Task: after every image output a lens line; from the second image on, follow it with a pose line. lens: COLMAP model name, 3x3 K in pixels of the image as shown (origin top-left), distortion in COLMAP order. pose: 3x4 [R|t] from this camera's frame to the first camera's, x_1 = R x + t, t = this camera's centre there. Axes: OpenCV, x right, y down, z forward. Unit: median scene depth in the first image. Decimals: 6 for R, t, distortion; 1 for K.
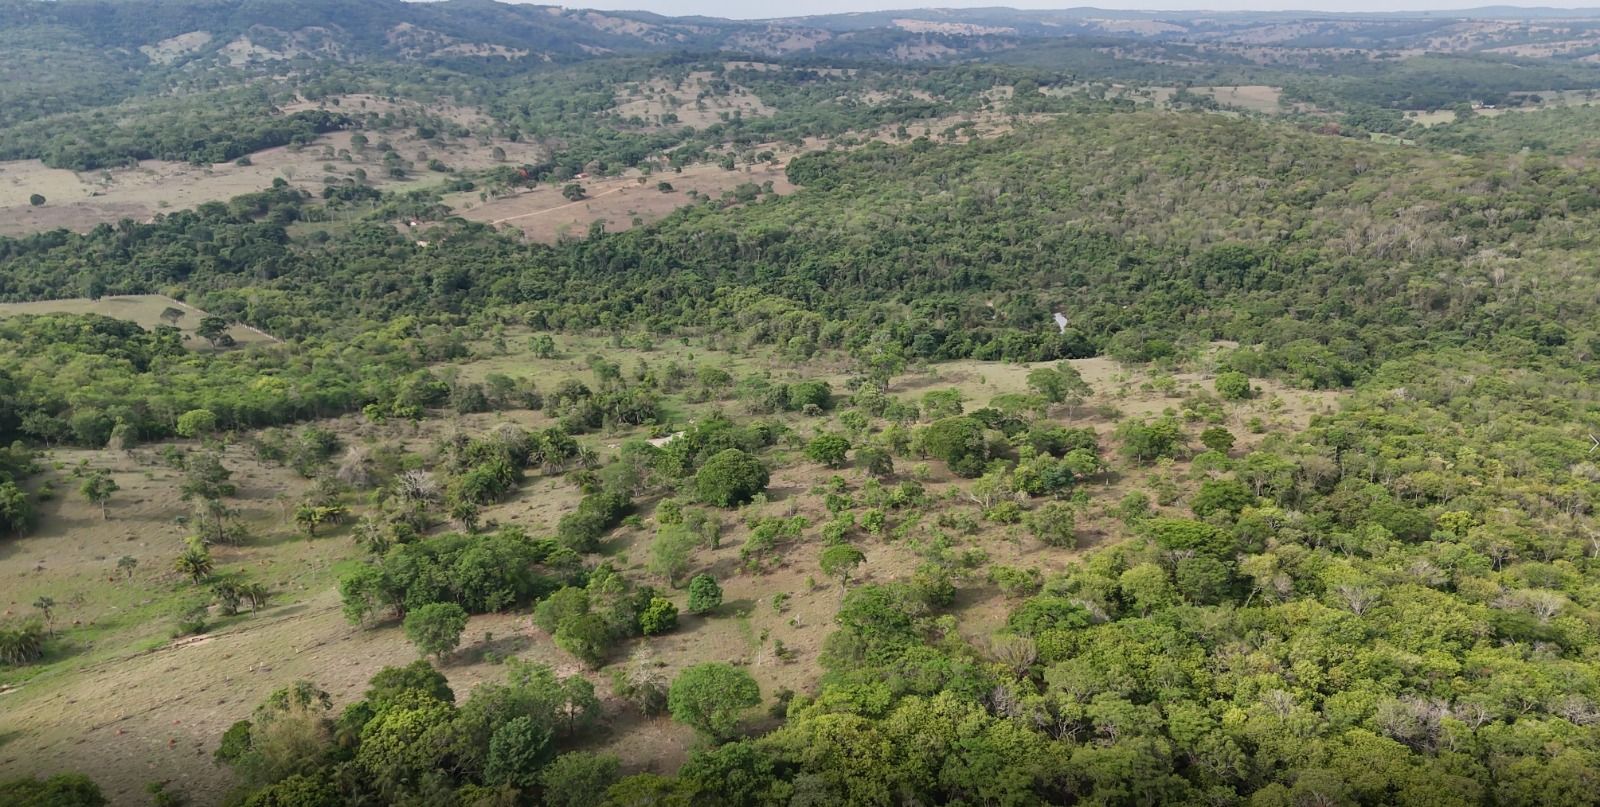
lens RADIAL K [[1194.9, 0, 798.0], [0, 1194.9, 440.3], [0, 0, 1]] dist [0.077756, -0.049407]
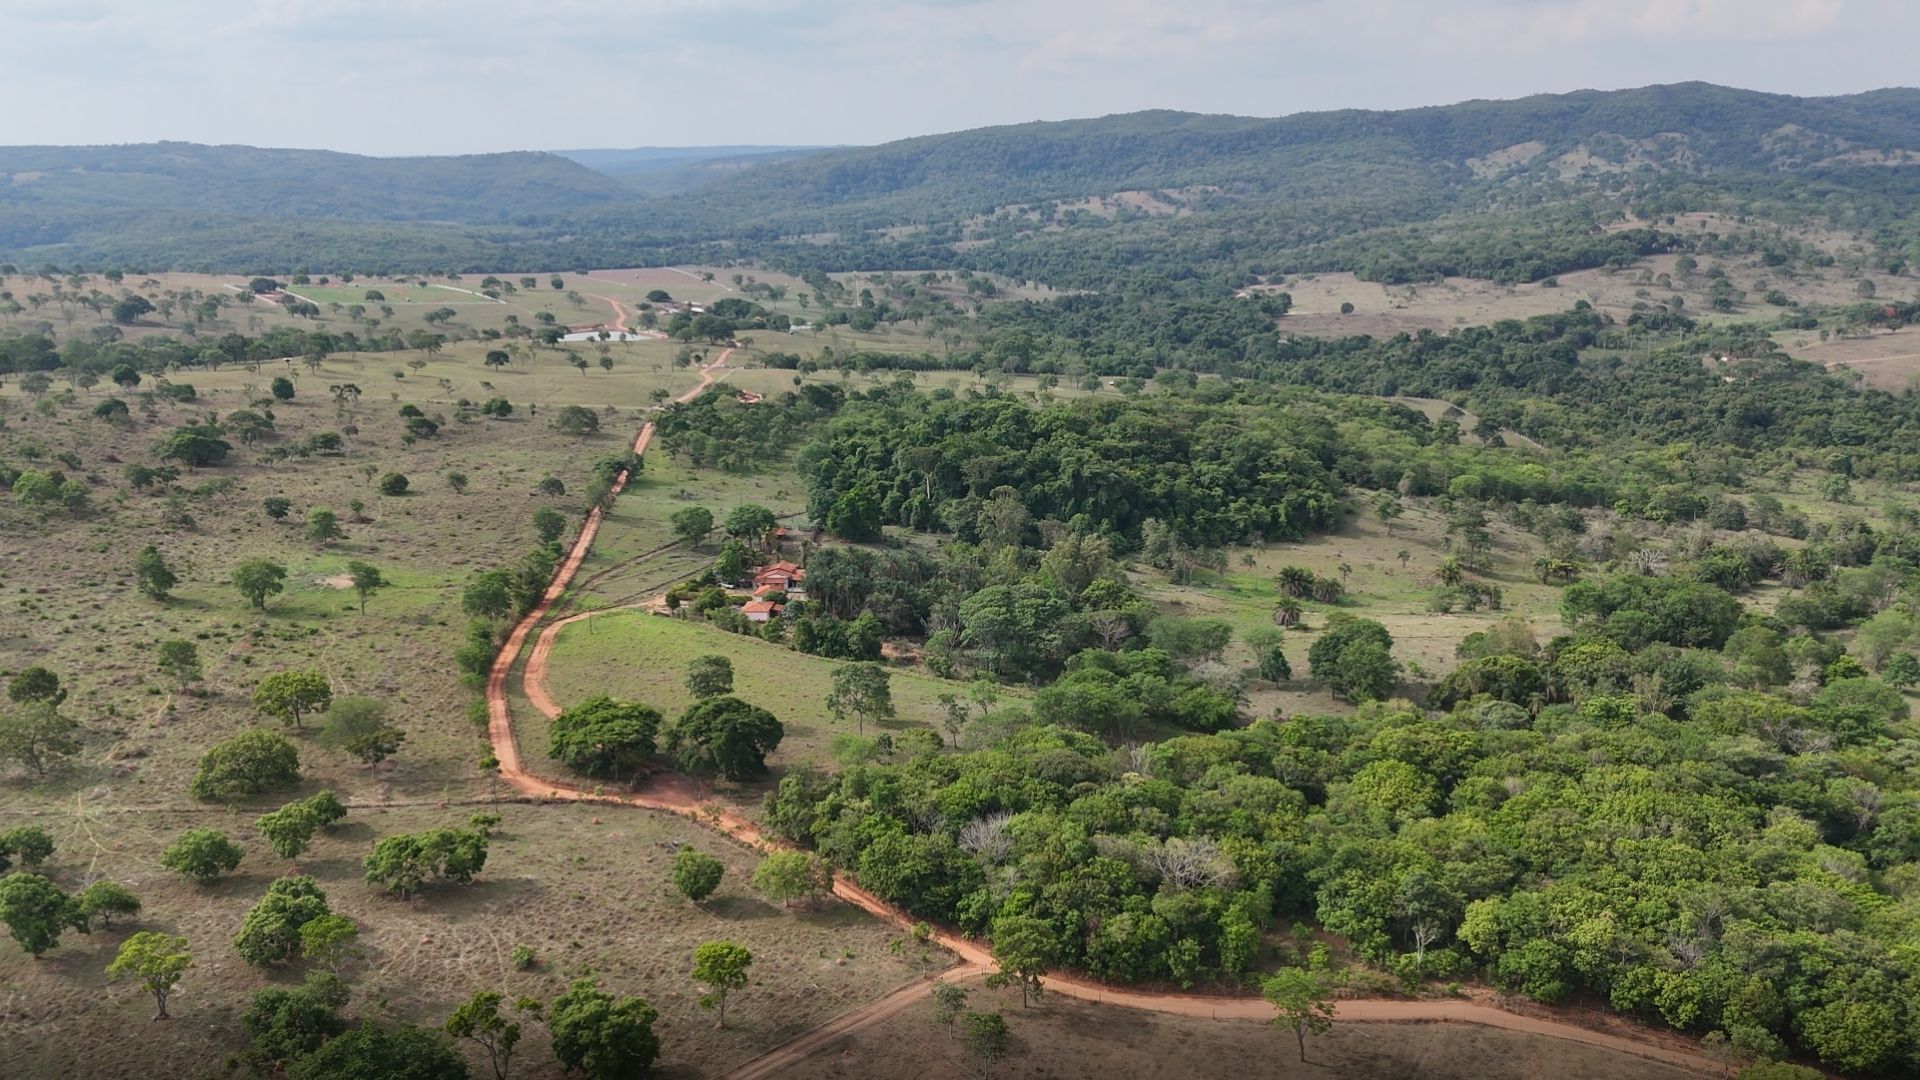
lens RADIAL K [[1599.6, 0, 965.1], [0, 1599.6, 600.3], [0, 0, 1]] dist [0.042238, -0.008052]
pose [[0.726166, 0.189424, -0.660909, 0.075413], [-0.219571, 0.974850, 0.038152, 0.059072], [0.651514, 0.117412, 0.749495, -0.178482]]
